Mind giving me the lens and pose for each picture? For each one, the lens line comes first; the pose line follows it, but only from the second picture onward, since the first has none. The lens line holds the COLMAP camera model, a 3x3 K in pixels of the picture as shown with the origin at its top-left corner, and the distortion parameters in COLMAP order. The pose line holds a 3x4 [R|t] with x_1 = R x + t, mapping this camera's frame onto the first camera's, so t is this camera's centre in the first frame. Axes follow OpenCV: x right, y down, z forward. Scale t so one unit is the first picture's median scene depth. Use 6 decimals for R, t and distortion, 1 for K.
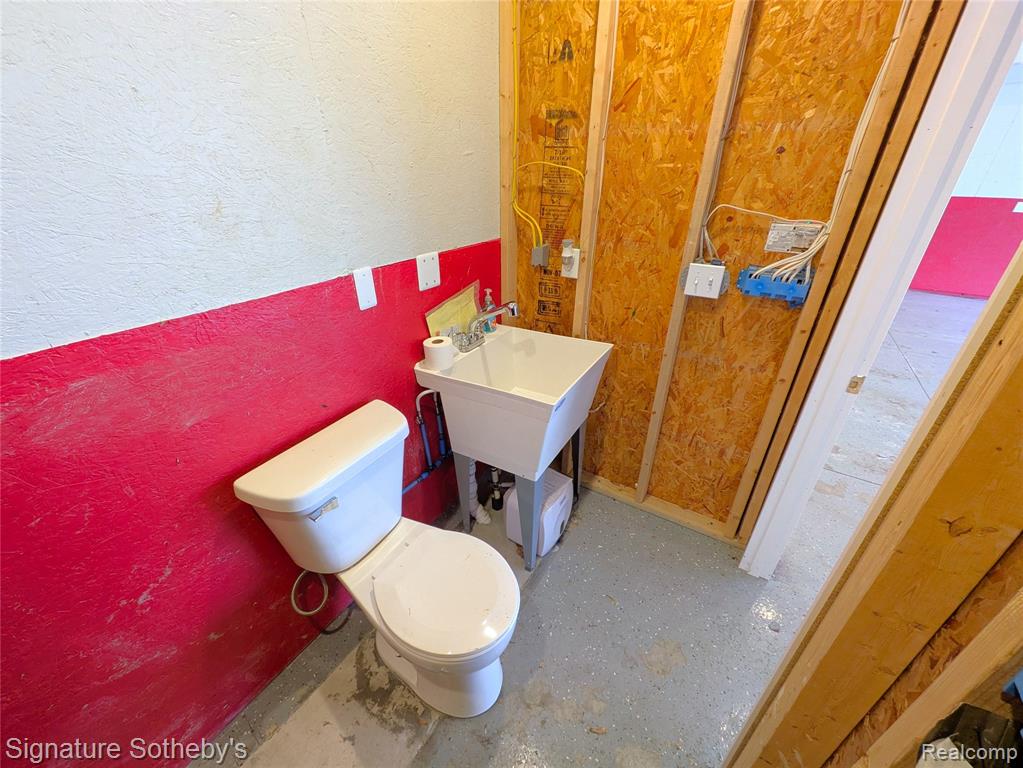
lens RADIAL K [[403.9, 0, 516.8], [0, 403.9, 384.4], [0, 0, 1]] dist [-0.000214, -0.000775]
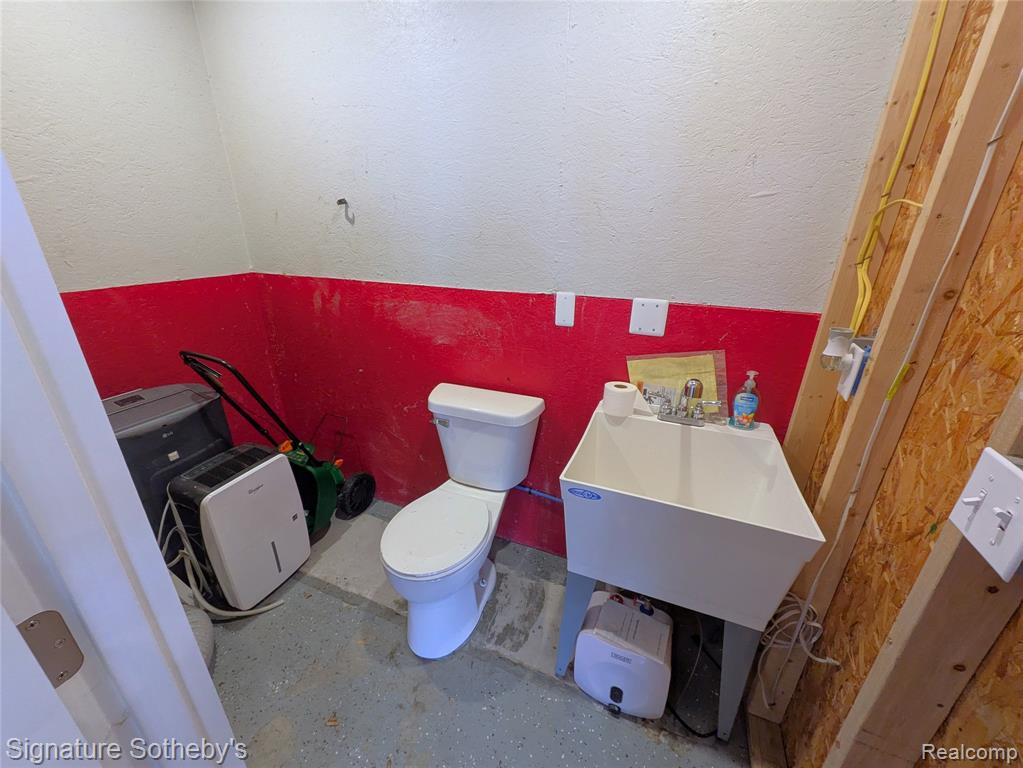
lens RADIAL K [[403.9, 0, 515.8], [0, 403.9, 386.5], [0, 0, 1]] dist [-0.000214, -0.000775]
pose [[0.152790, 0.360336, -0.920225, 0.650197], [-0.479647, 0.841171, 0.249742, -0.227503], [0.864057, 0.403225, 0.301357, 0.503155]]
